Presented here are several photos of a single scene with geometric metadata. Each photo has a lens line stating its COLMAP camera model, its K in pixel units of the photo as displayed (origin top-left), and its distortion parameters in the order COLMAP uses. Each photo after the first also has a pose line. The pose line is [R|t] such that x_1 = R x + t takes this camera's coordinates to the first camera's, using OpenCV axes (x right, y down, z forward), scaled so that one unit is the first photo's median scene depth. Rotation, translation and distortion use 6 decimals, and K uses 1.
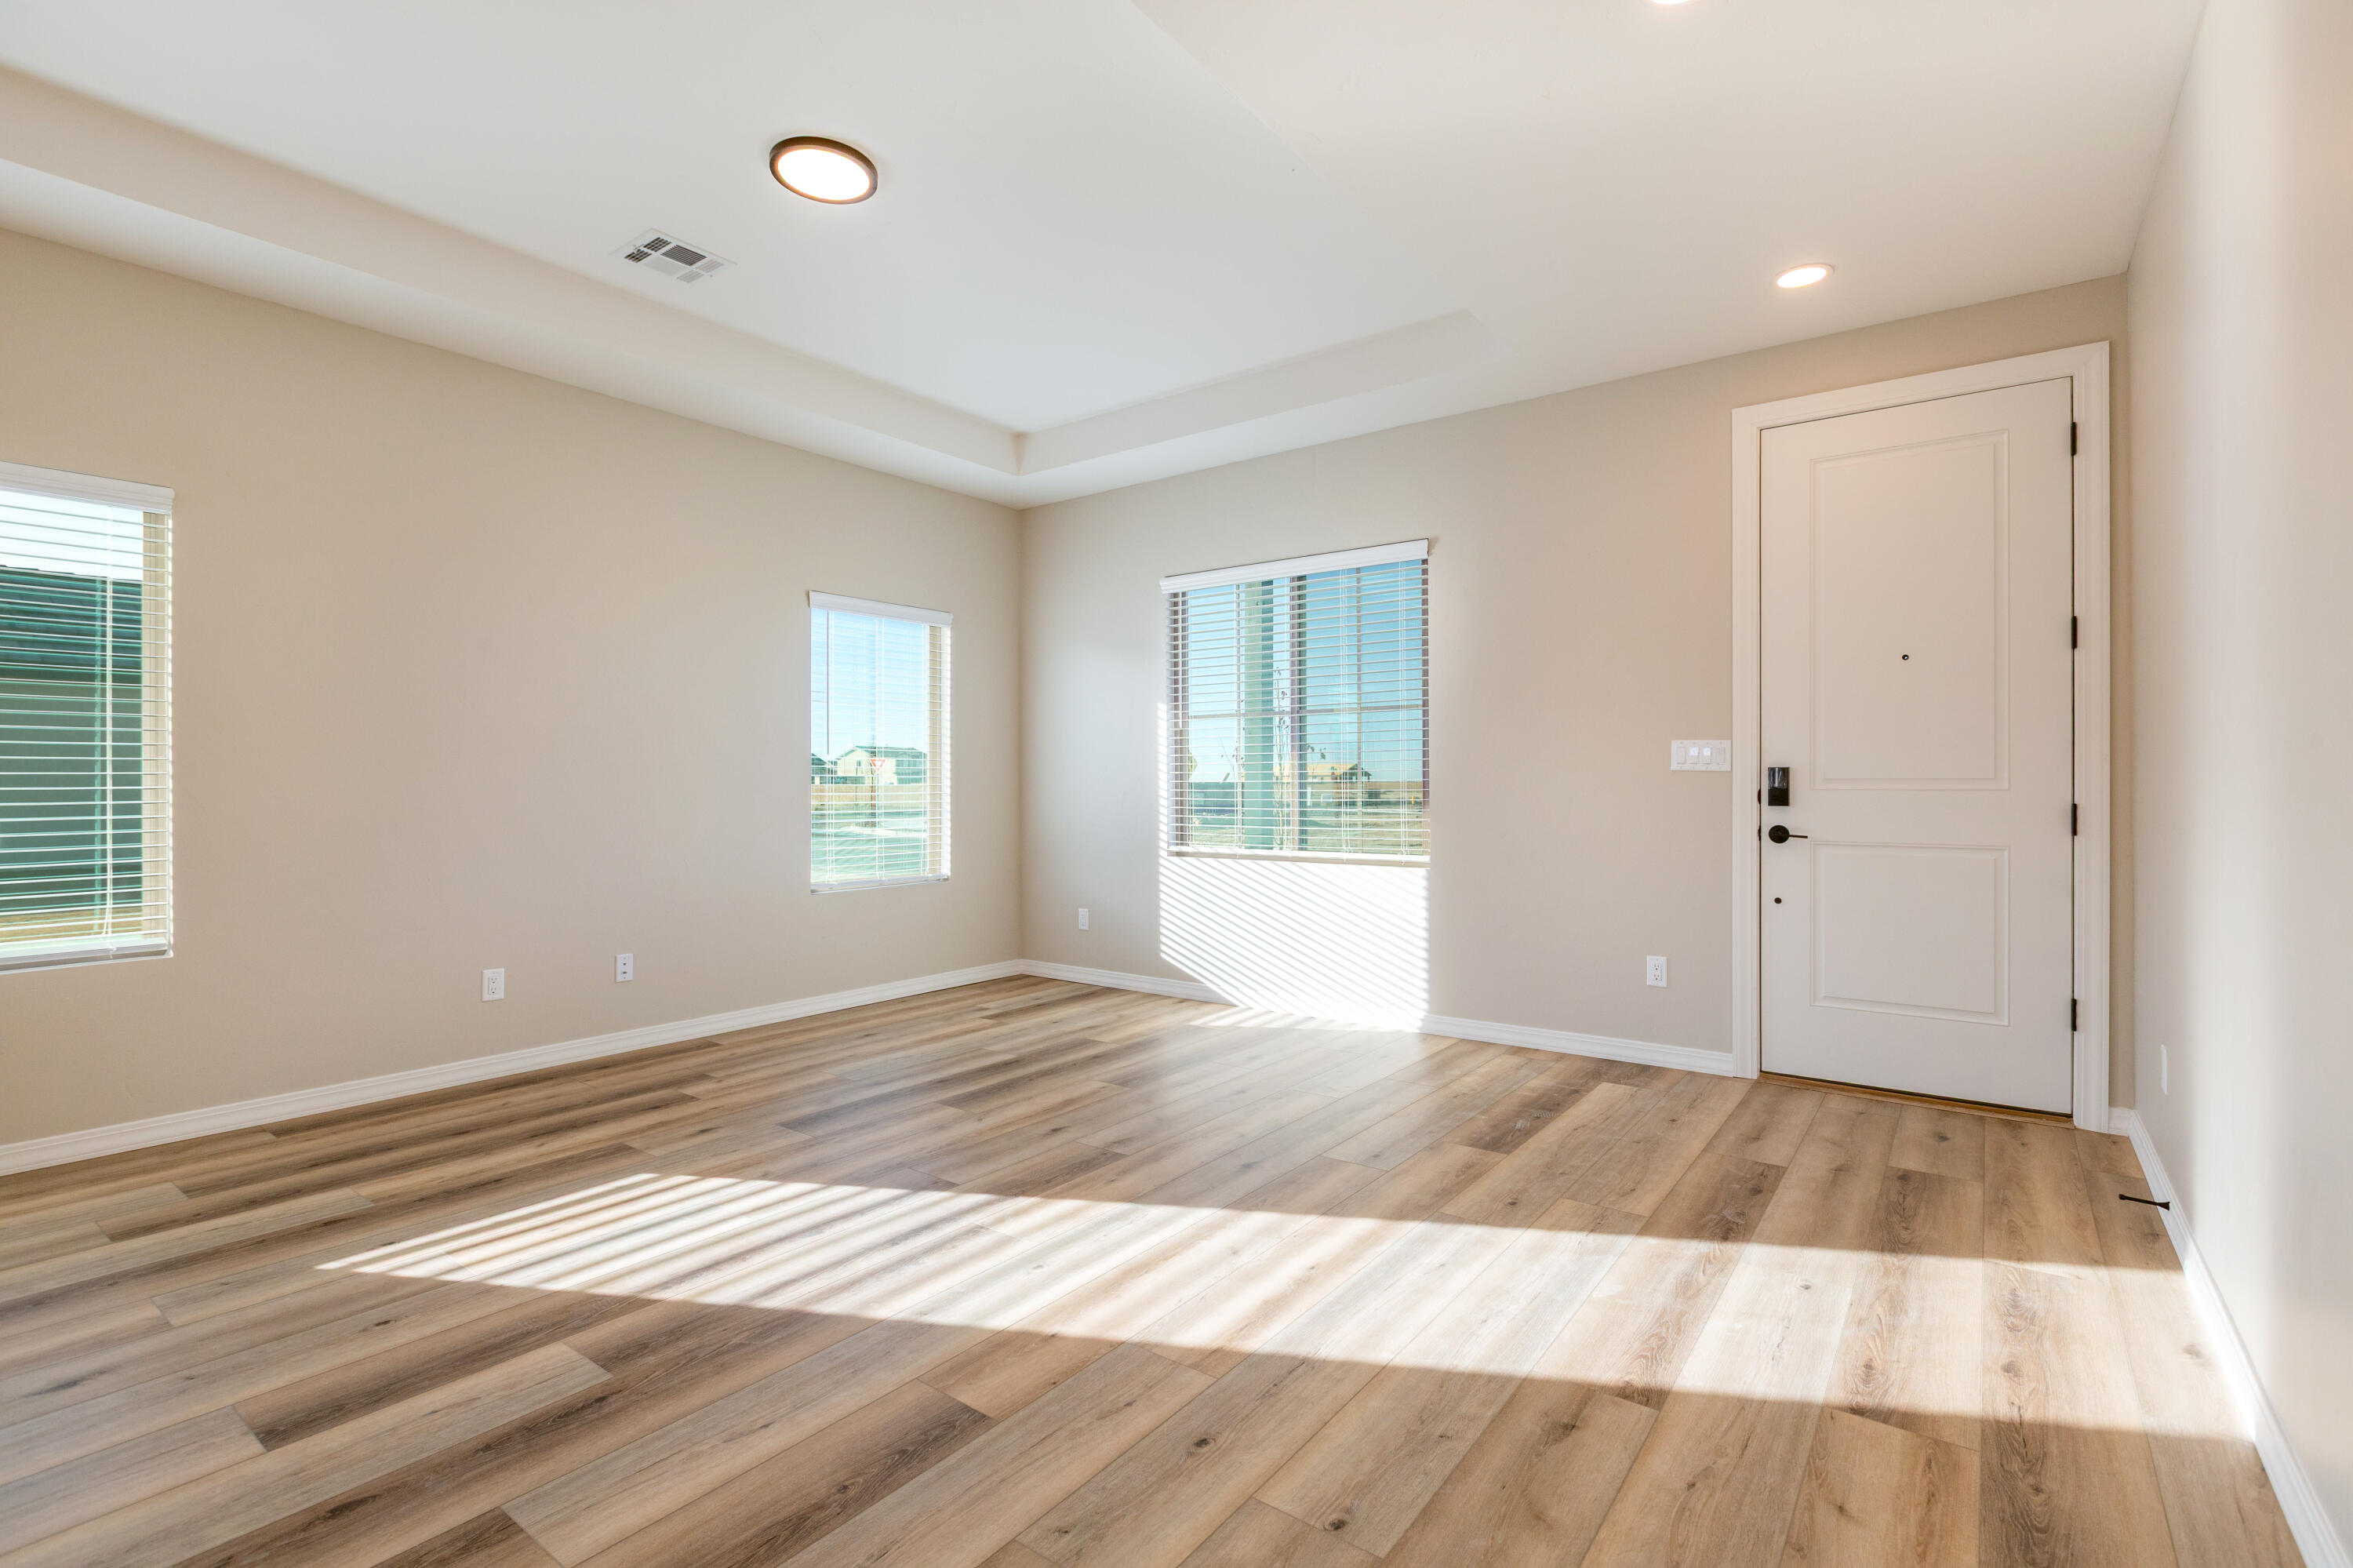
lens RADIAL K [[1077.1, 0, 1185.1], [0, 1077.1, 786.2], [0, 0, 1]] dist [-0.004018, -0.000793]
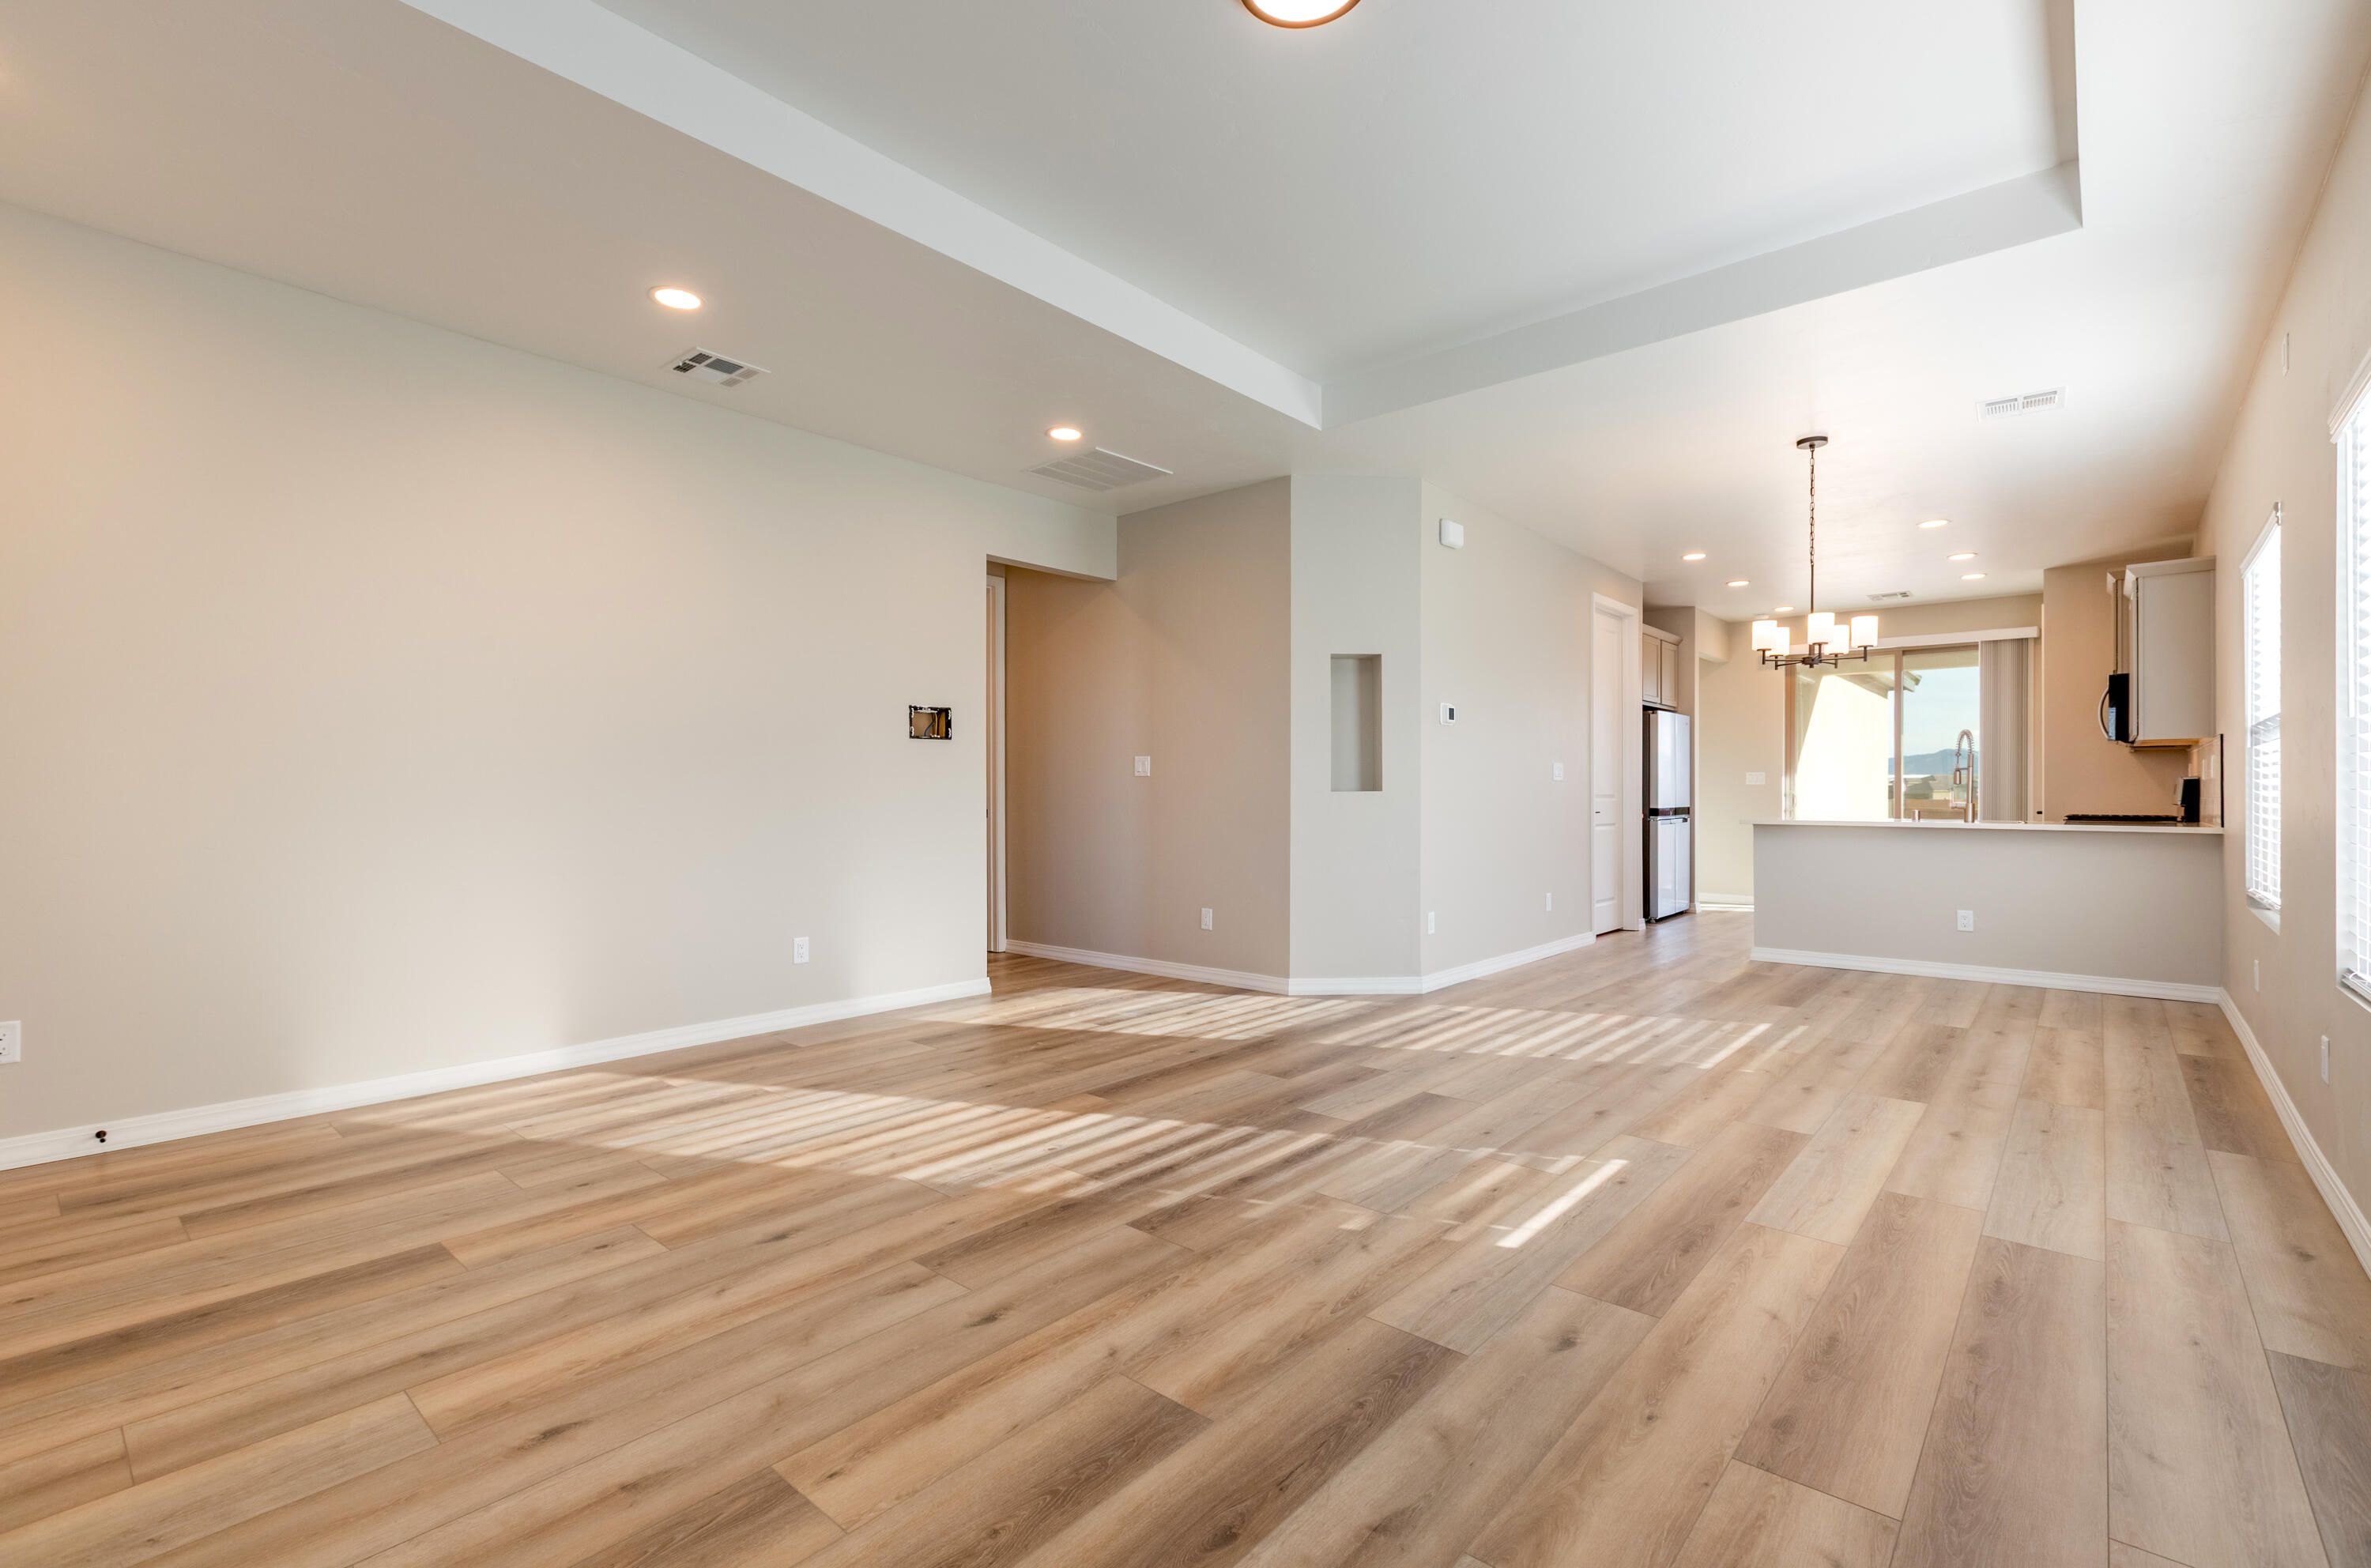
lens RADIAL K [[1044.1, 0, 1198.1], [0, 1044.1, 795.1], [0, 0, 1]] dist [-0.005090, 0.000071]
pose [[-0.997983, 0.002915, 0.063413, -0.321388], [0.002913, 0.999996, -0.000110, 0.017850], [-0.063413, 0.000075, -0.997987, 1.831020]]
